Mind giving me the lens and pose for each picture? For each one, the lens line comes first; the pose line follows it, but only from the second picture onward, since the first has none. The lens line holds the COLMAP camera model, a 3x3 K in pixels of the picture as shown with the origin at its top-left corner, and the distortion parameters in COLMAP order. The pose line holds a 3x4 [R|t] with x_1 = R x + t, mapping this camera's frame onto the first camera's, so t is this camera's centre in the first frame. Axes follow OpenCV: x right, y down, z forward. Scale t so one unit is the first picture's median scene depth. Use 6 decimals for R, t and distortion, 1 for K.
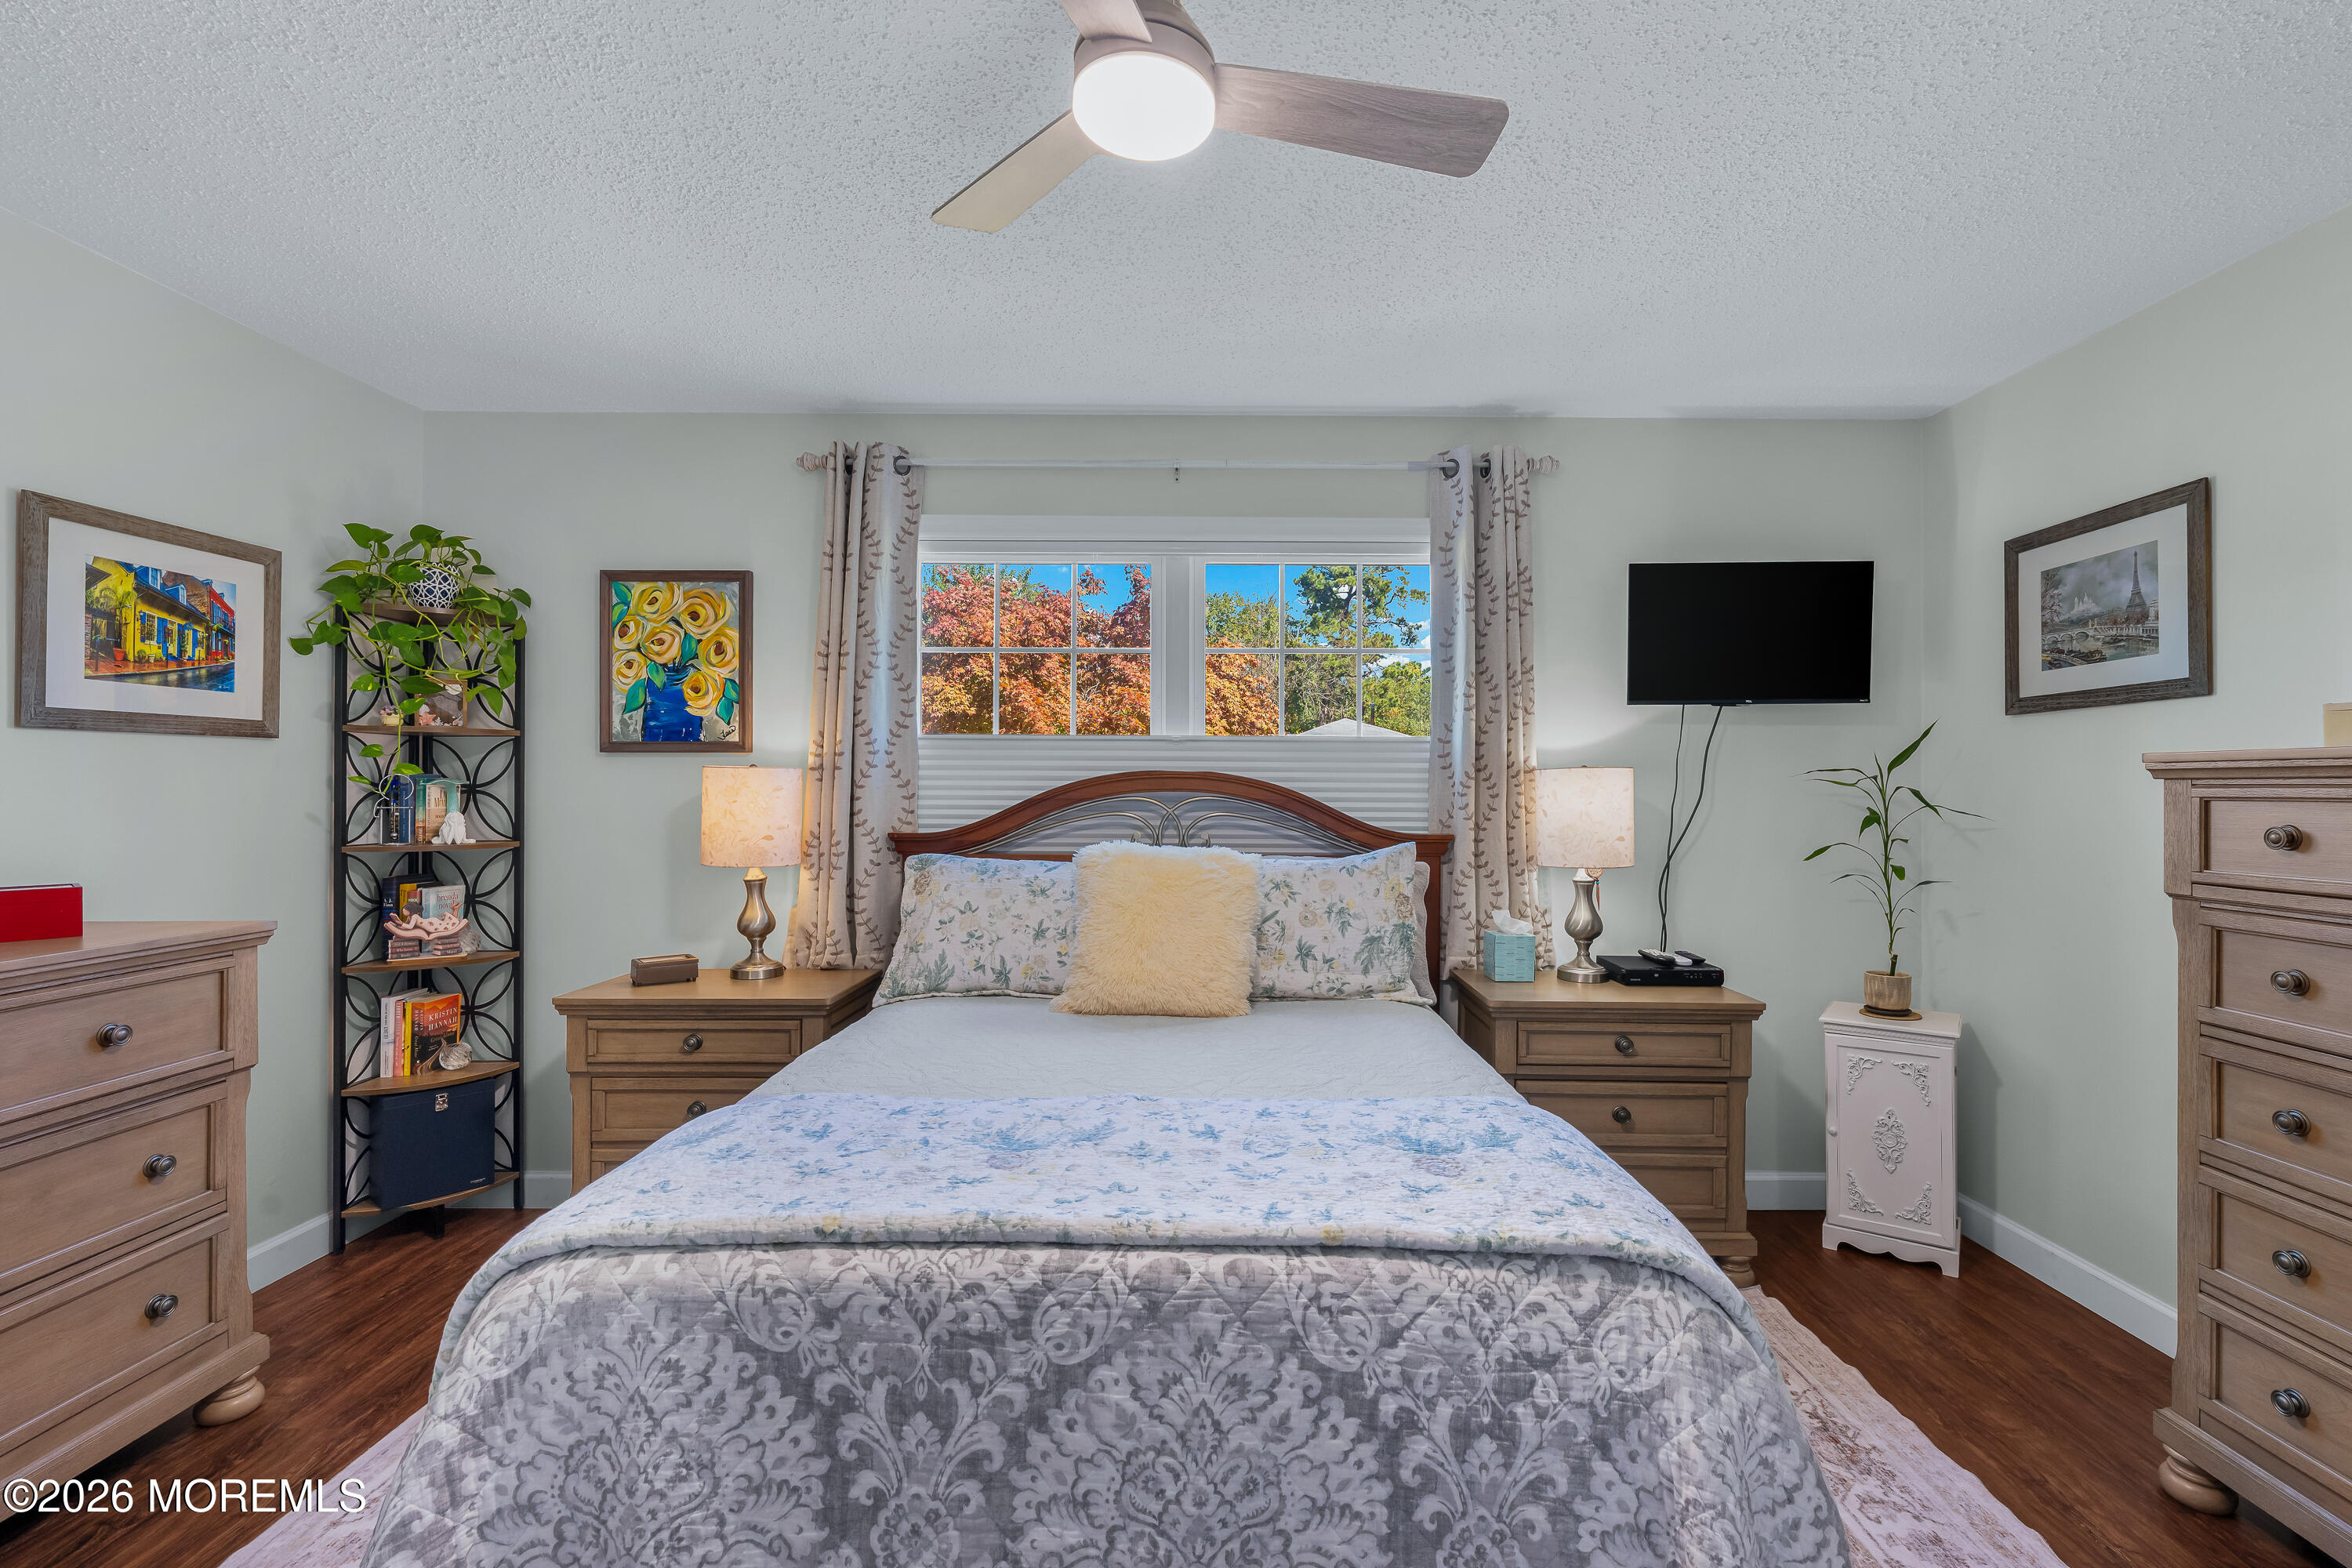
lens RADIAL K [[1051.5, 0, 1218.4], [0, 1051.5, 782.0], [0, 0, 1]] dist [-0.000868, -0.000523]
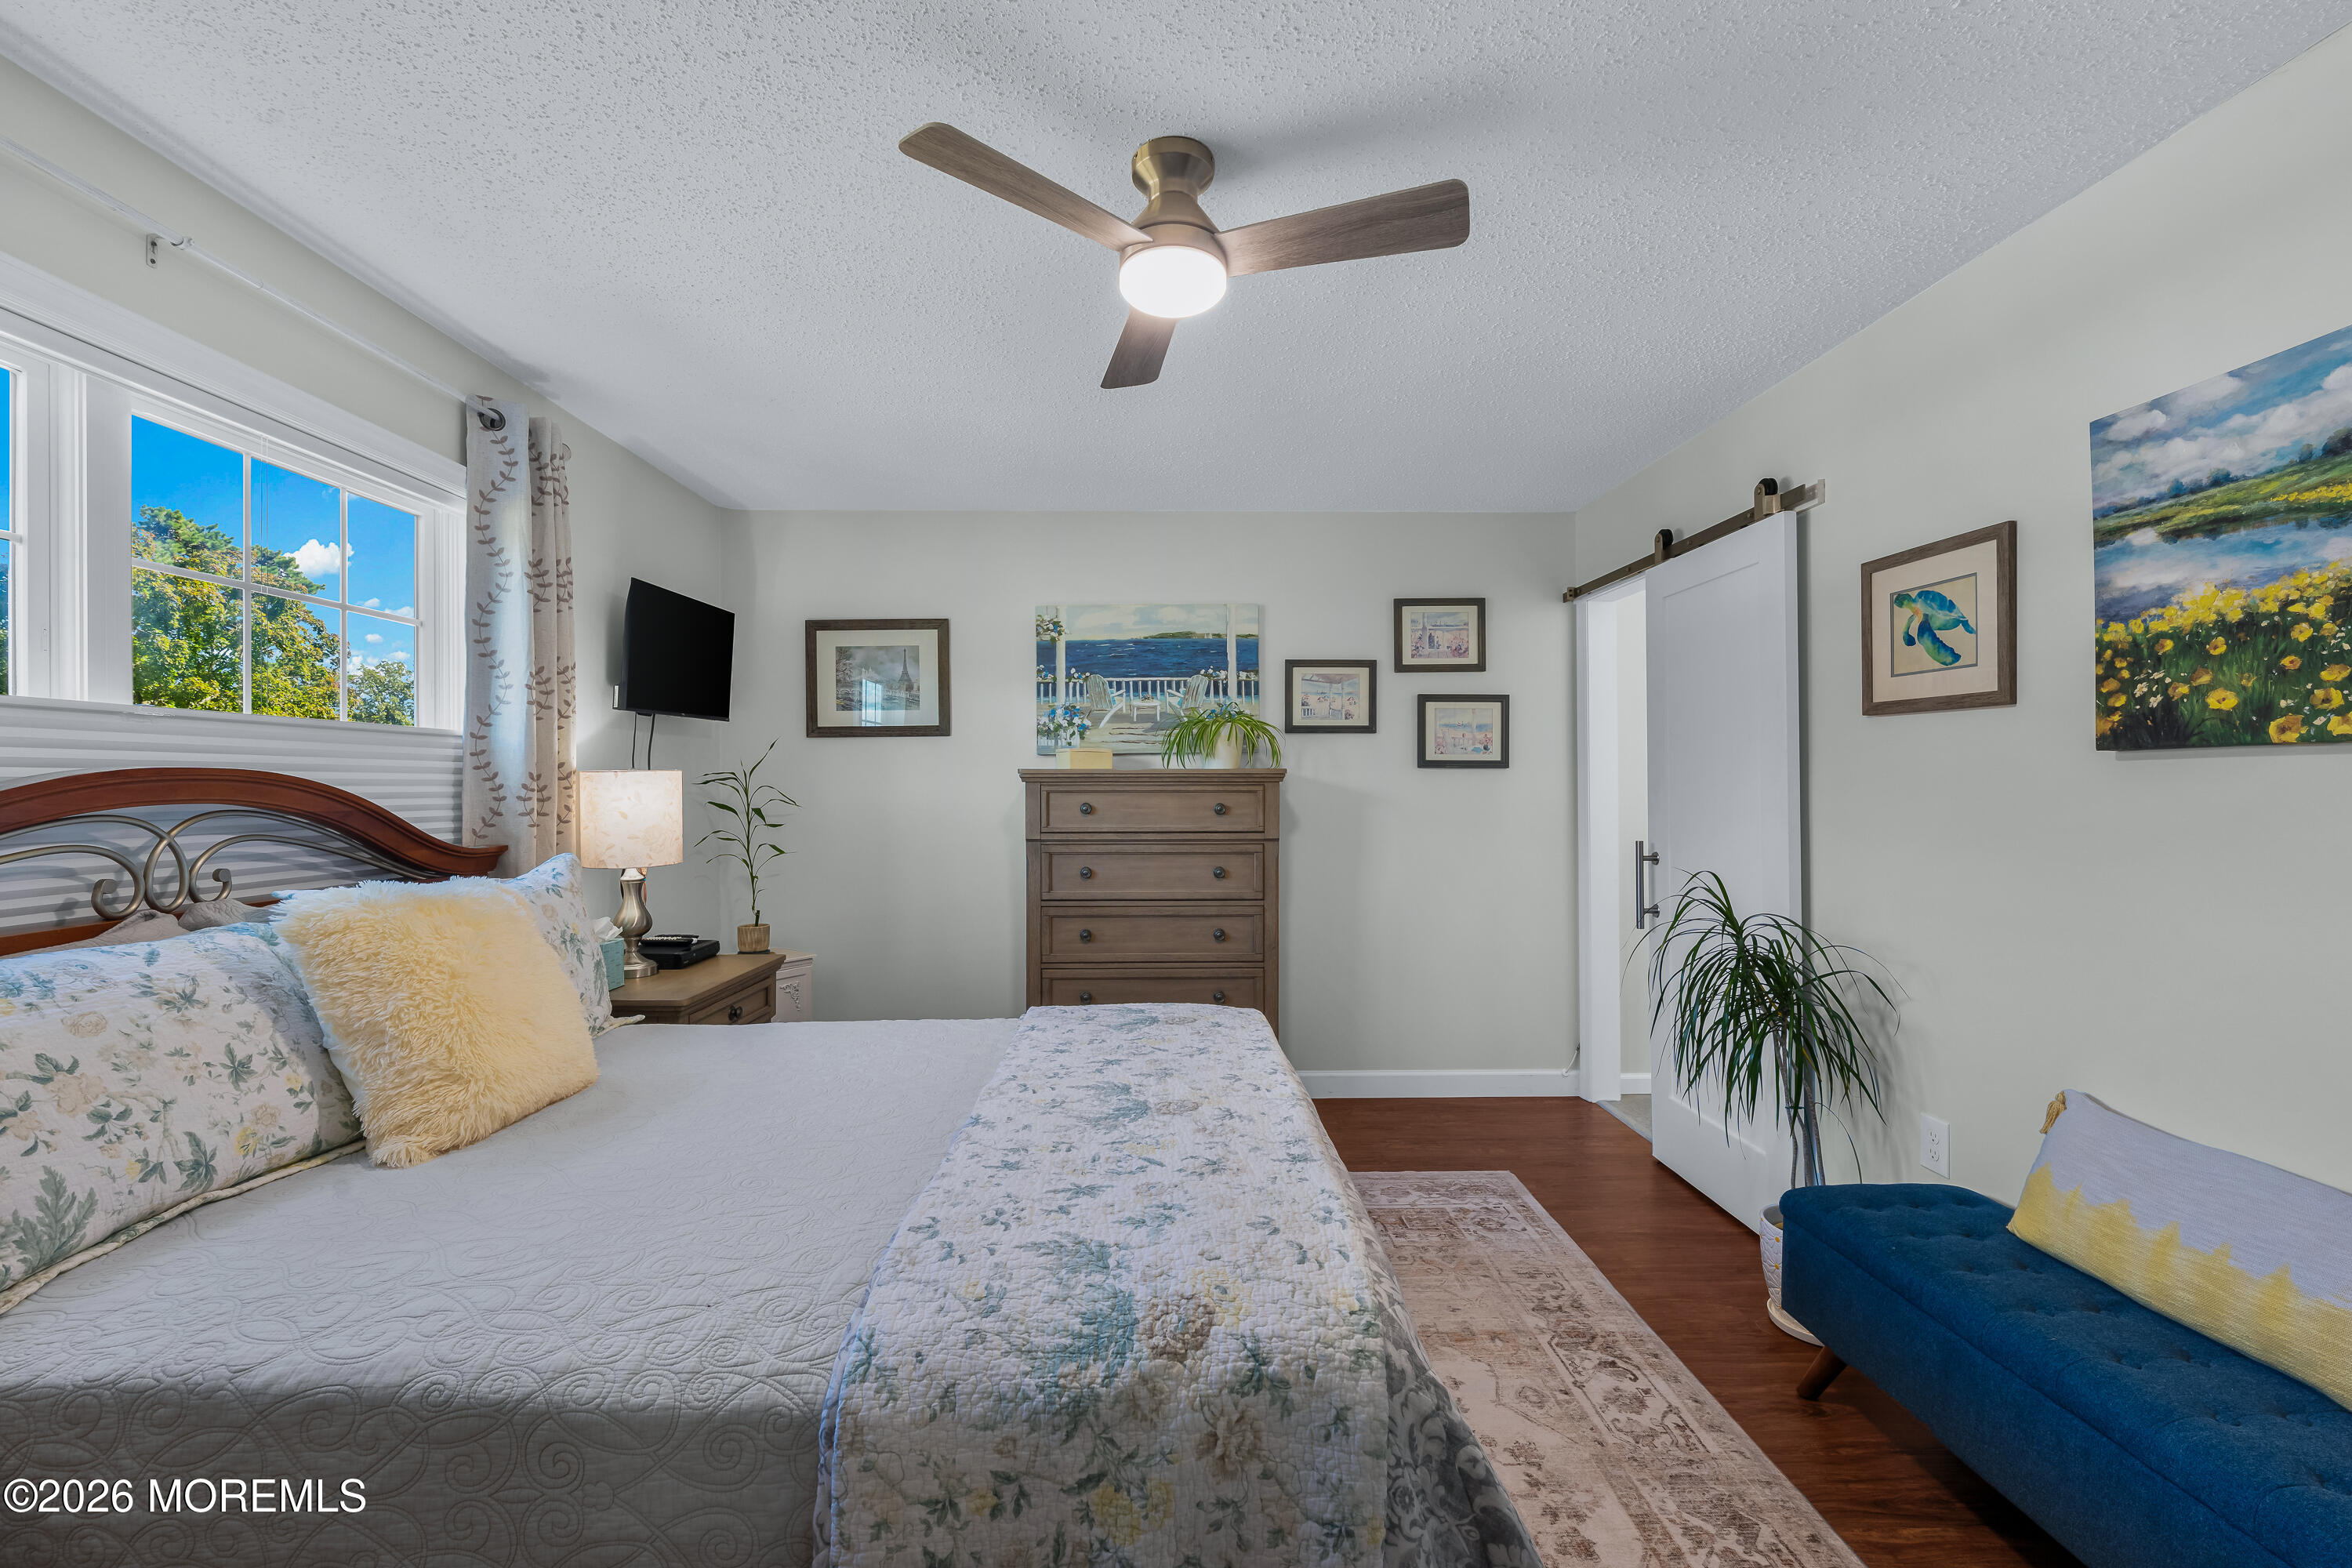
lens RADIAL K [[986.7, 0, 1165.9], [0, 986.7, 778.6], [0, 0, 1]] dist [-0.000736, -0.000082]
pose [[-0.004958, -0.000575, 0.999988, -0.733326], [-0.002146, 0.999998, 0.000564, -0.008099], [-0.999985, -0.002143, -0.004960, 0.565299]]
